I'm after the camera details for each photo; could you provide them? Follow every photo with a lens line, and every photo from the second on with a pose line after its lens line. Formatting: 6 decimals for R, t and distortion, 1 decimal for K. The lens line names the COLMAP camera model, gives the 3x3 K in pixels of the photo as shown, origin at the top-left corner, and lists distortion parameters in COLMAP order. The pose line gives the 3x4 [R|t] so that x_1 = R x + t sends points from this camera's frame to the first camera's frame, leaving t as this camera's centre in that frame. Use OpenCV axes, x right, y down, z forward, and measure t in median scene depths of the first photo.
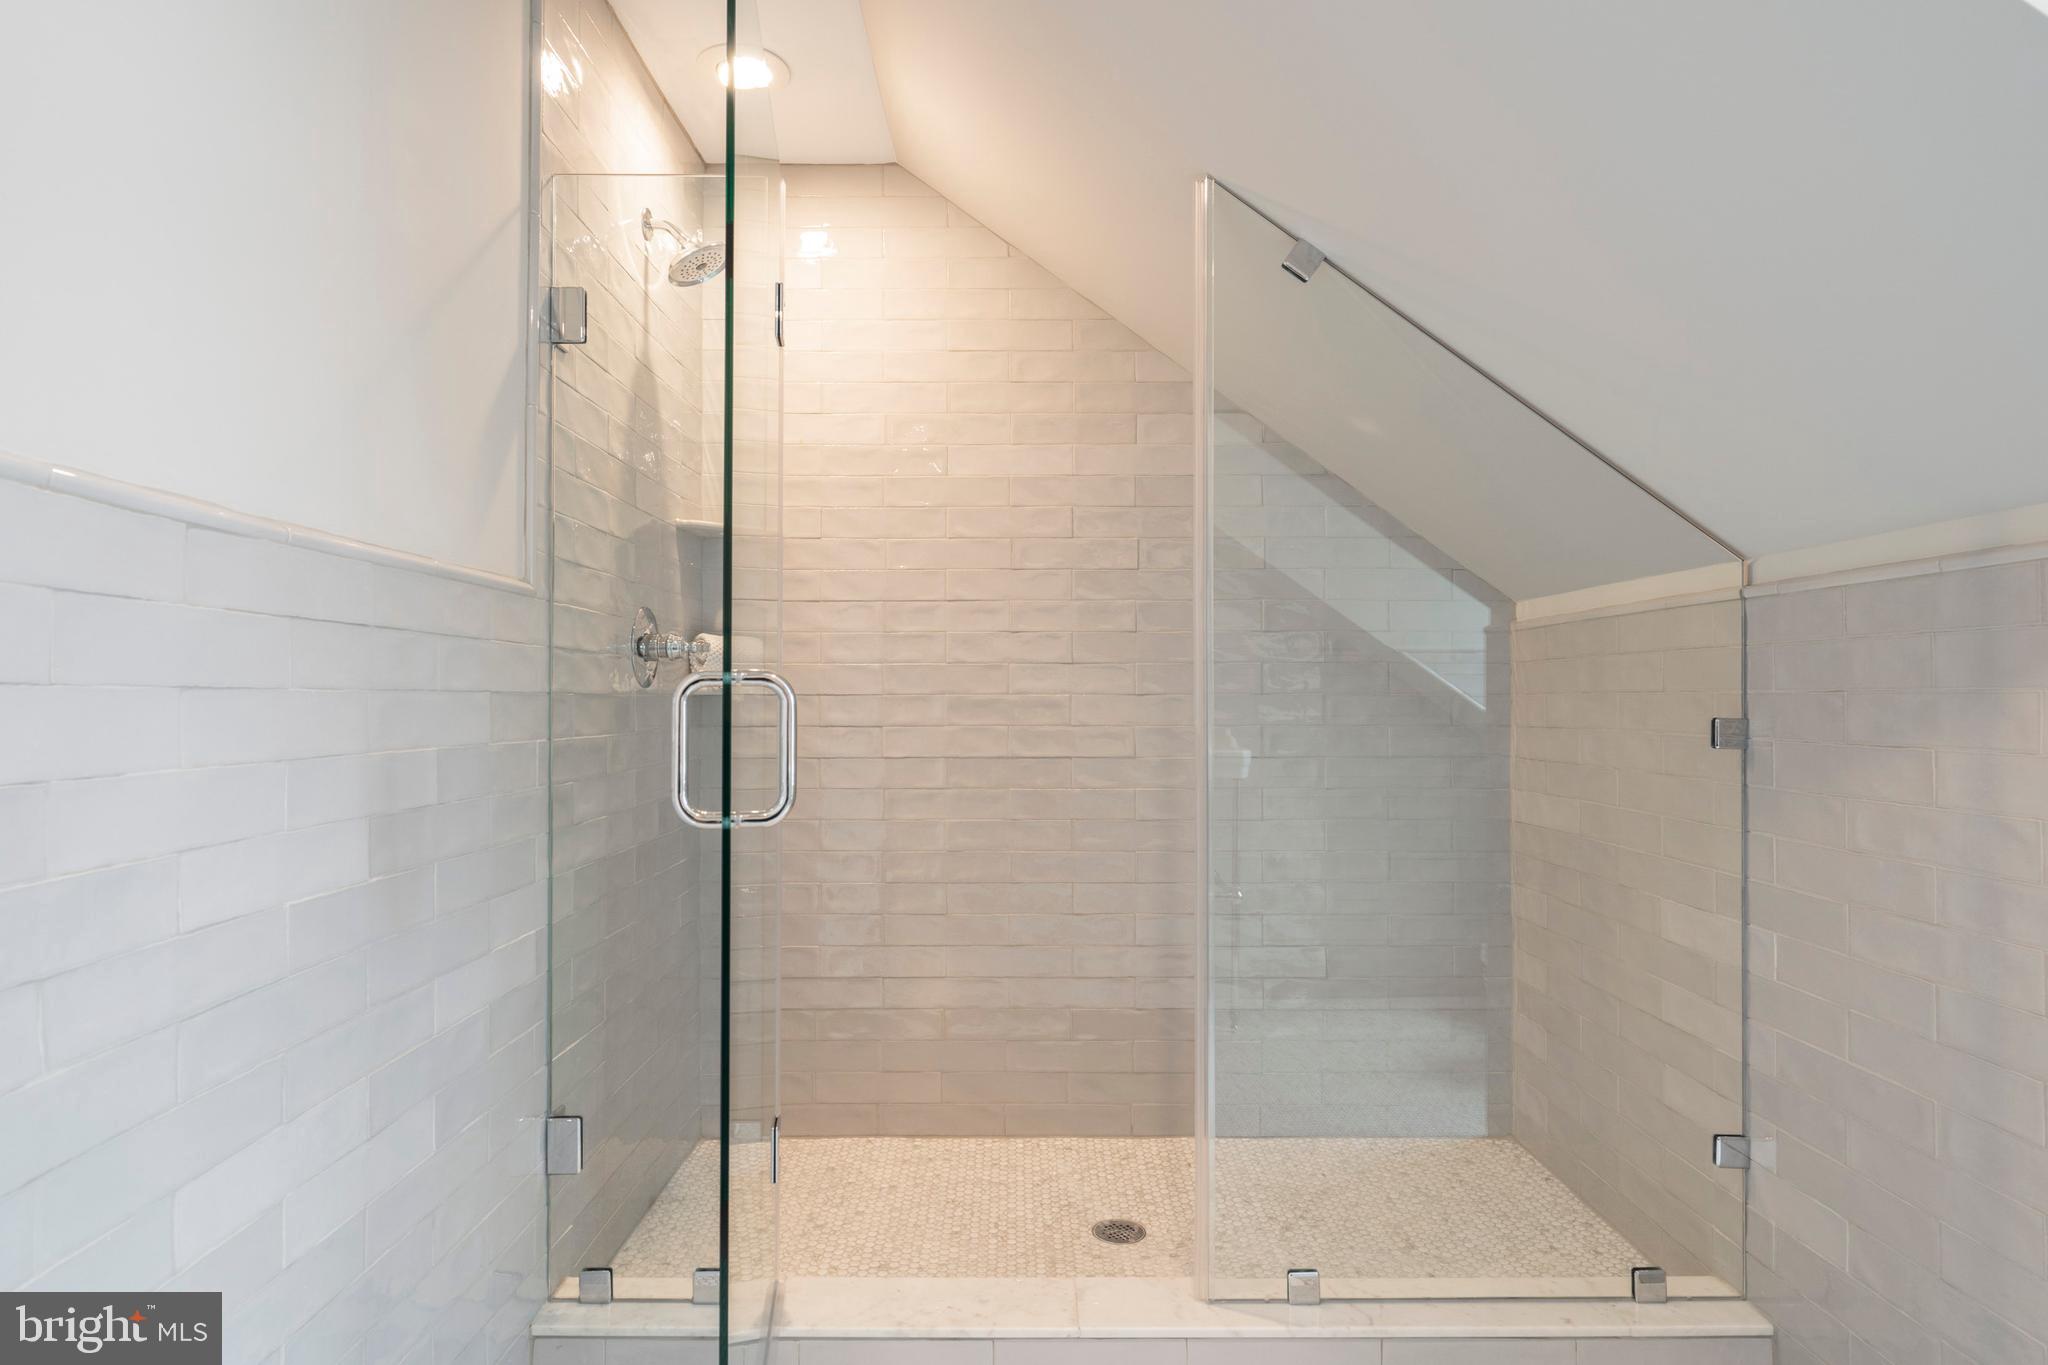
lens RADIAL K [[1133.8, 0, 1023.0], [0, 1133.8, 682.6], [0, 0, 1]] dist [0.013226, 0.000733]
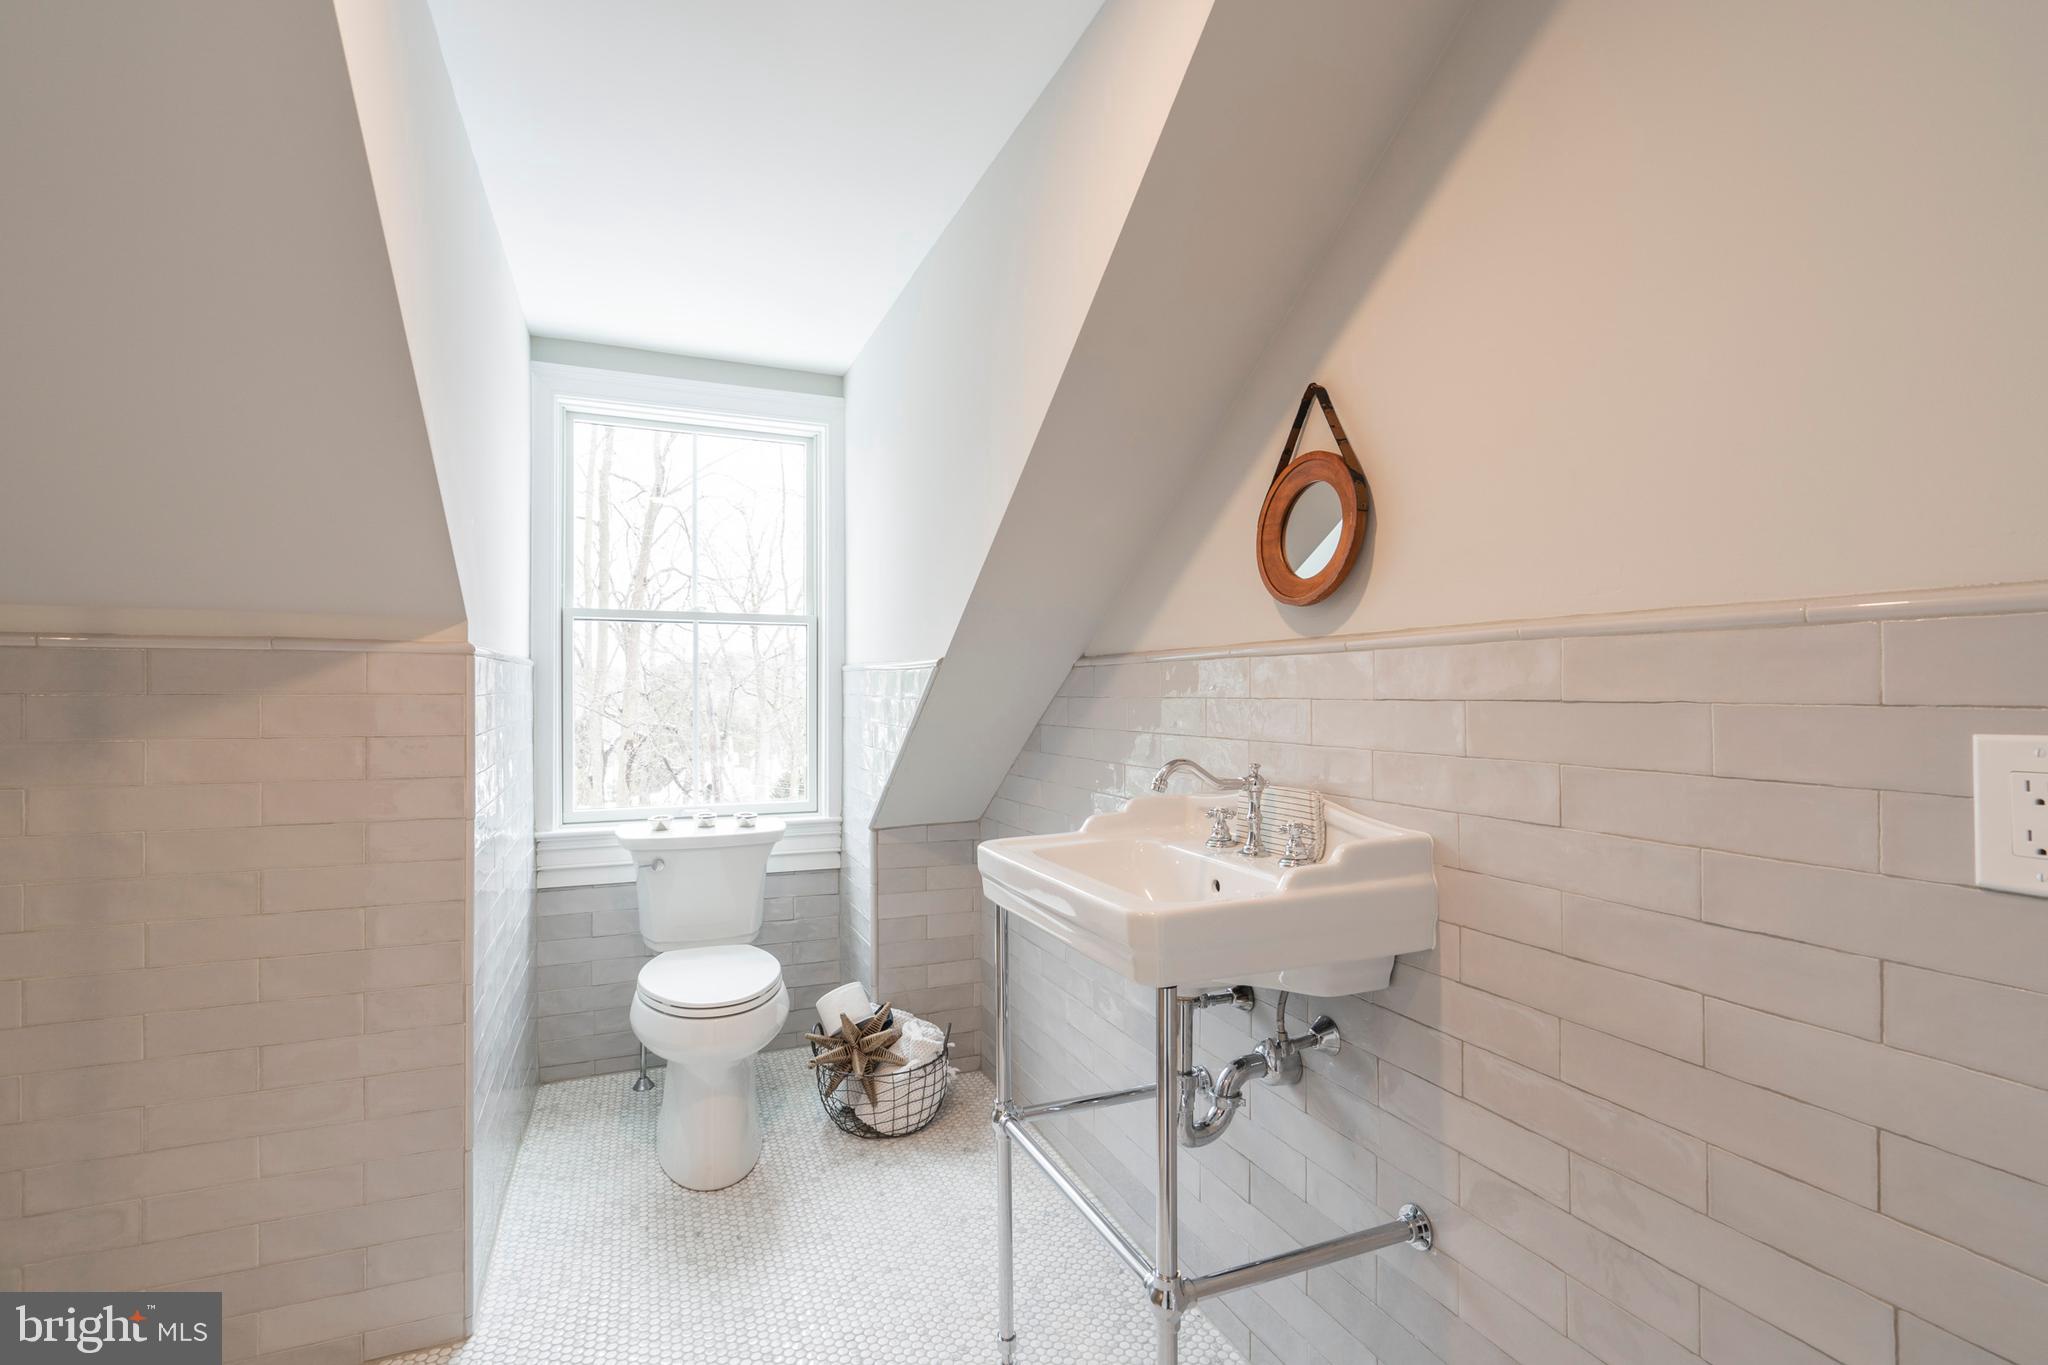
lens RADIAL K [[944.9, 0, 1015.2], [0, 944.9, 688.6], [0, 0, 1]] dist [0.013110, 0.001682]
pose [[-0.379603, 0.003473, 0.925143, -0.380819], [-0.014768, 0.999843, -0.009814, -0.037116], [-0.925032, -0.017388, -0.379492, 0.276035]]
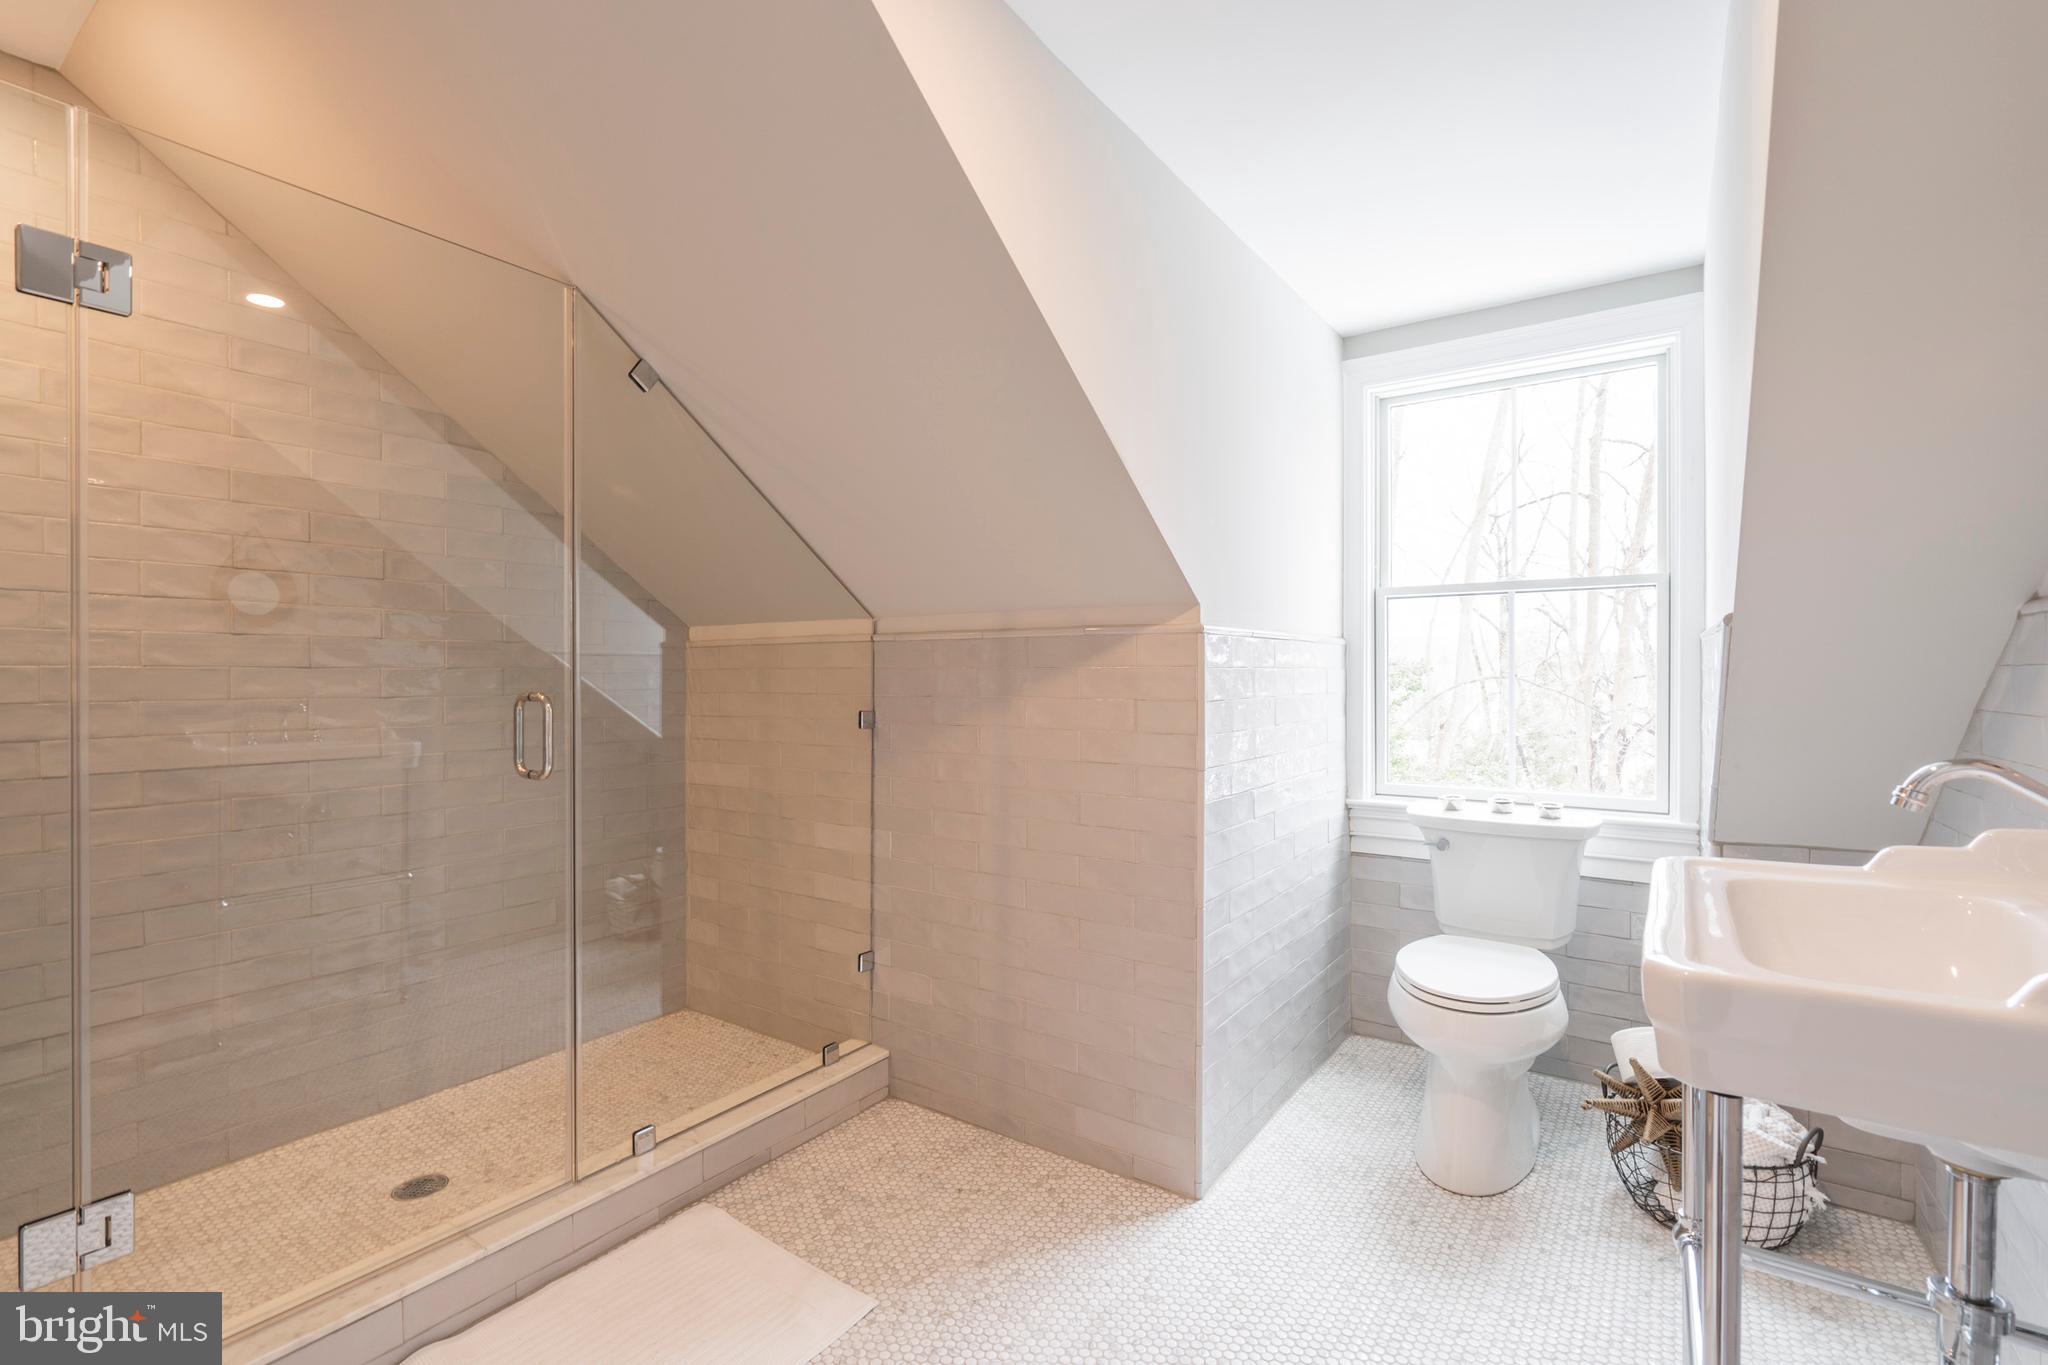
lens RADIAL K [[944.9, 0, 1024.3], [0, 944.9, 685.0], [0, 0, 1]] dist [0.013110, 0.001682]
pose [[0.567148, -0.005456, 0.823598, -0.350898], [-0.012308, 0.999810, 0.015098, -0.026869], [-0.823524, -0.018700, 0.566973, 0.000091]]
